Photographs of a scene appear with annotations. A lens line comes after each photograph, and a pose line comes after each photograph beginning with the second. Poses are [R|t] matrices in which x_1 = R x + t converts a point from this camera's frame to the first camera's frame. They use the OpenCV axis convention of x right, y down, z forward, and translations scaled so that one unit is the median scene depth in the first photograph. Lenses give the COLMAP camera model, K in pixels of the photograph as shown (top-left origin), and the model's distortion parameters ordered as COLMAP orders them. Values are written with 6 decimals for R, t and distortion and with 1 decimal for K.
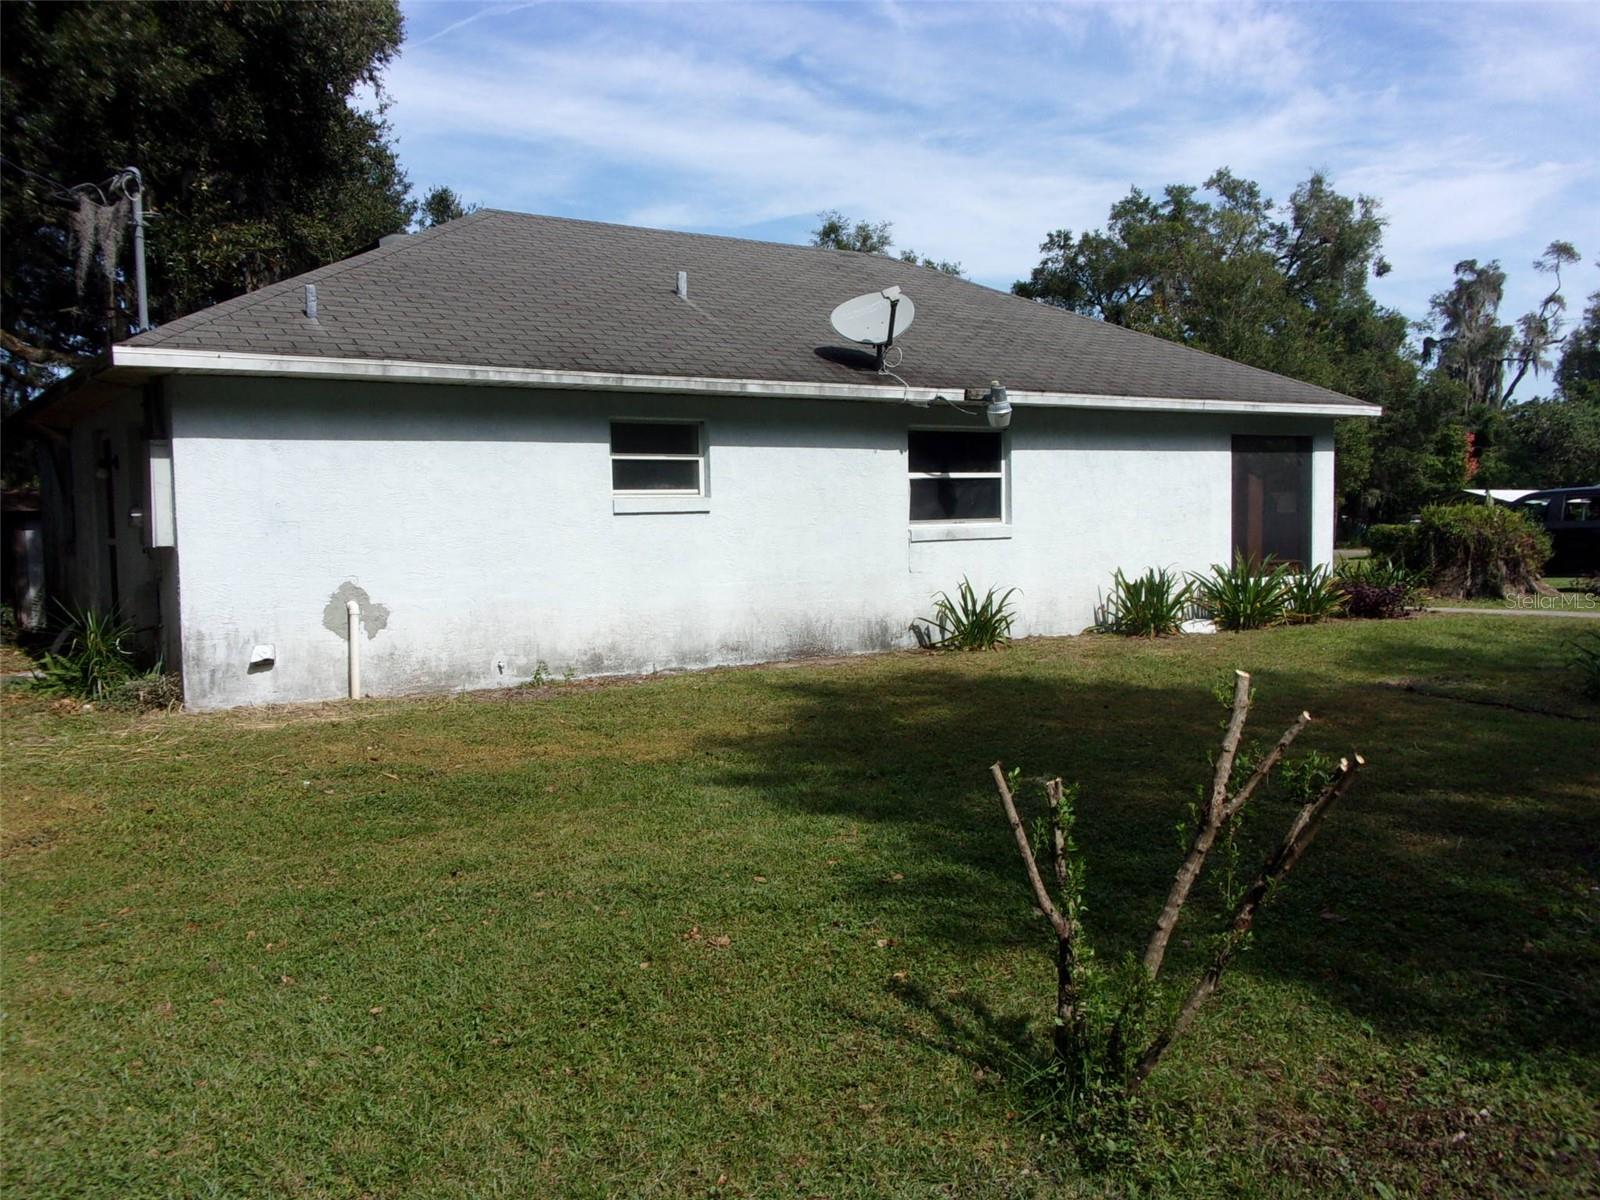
lens RADIAL K [[1369.3, 0, 800.0], [0, 1369.3, 600.0], [0, 0, 1]] dist [0.049693, -0.105371]
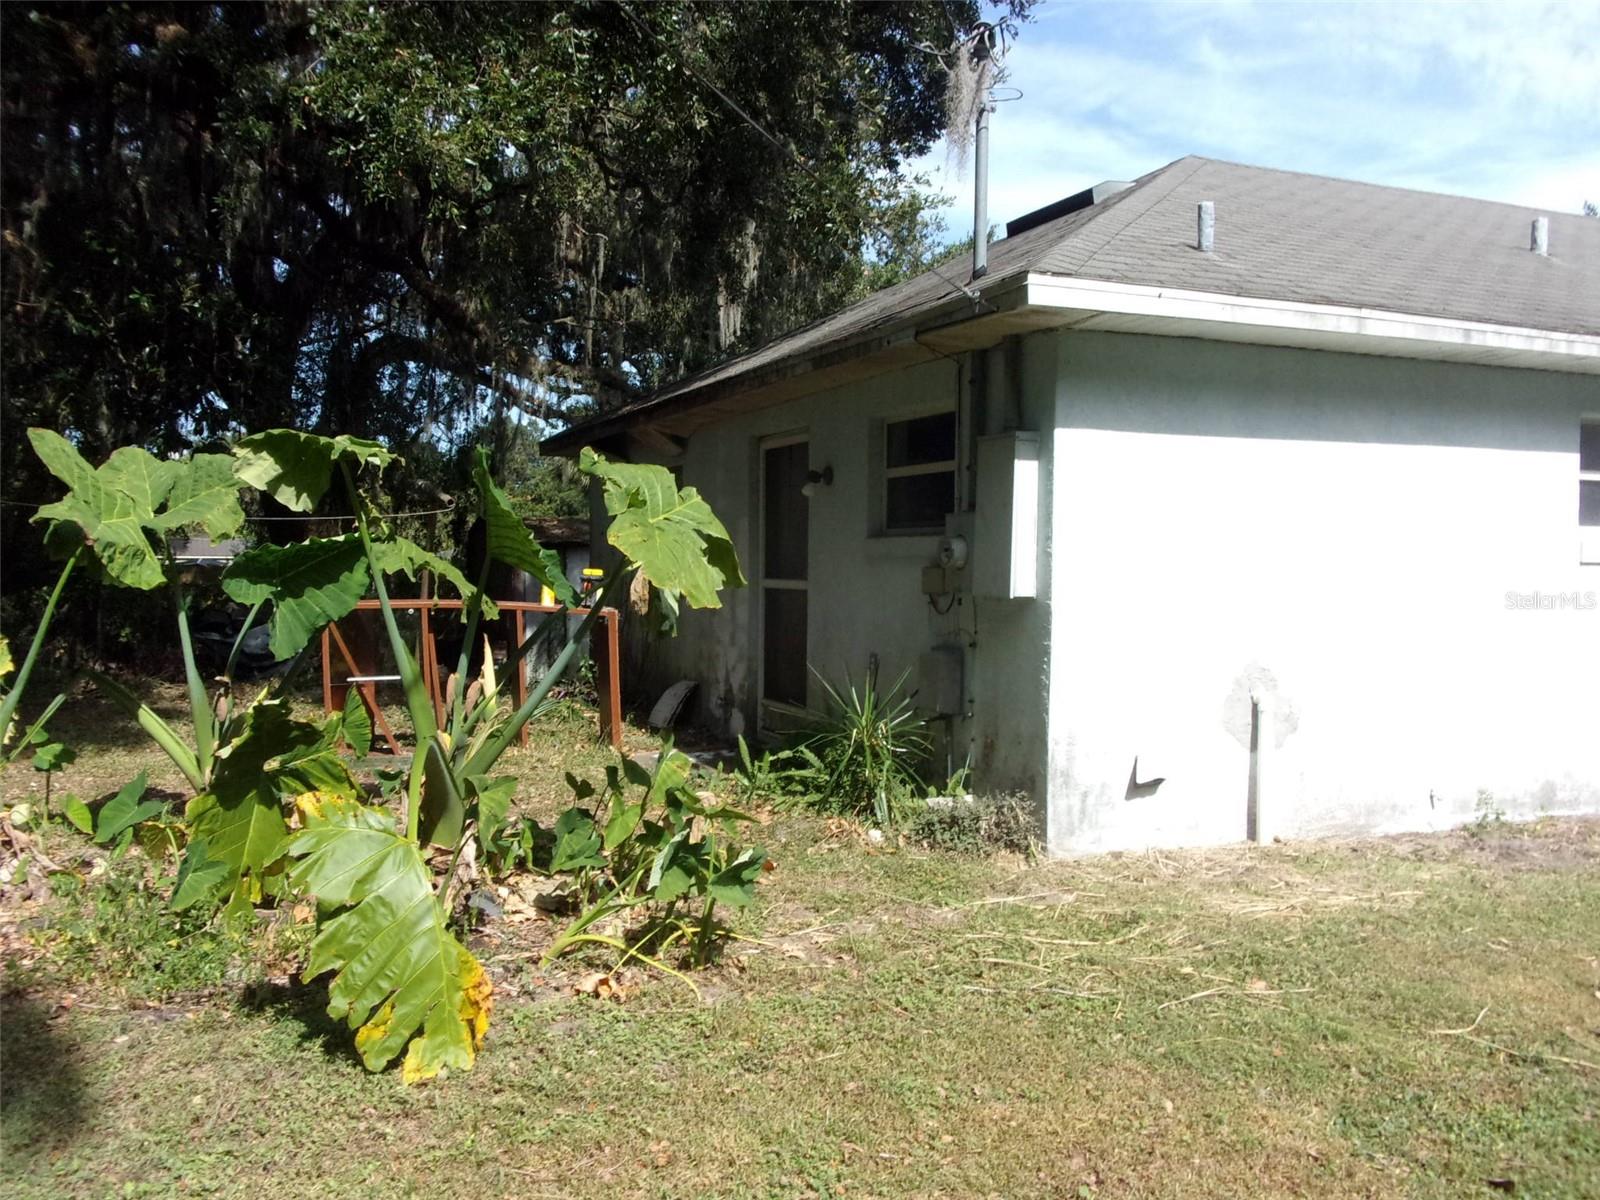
lens RADIAL K [[1369.3, 0, 800.0], [0, 1369.3, 600.0], [0, 0, 1]] dist [0.049693, -0.105371]
pose [[0.974241, 0.035508, -0.222694, -0.418637], [-0.042648, 0.998716, -0.027337, -0.015267], [0.221438, 0.036130, 0.974505, 0.350430]]
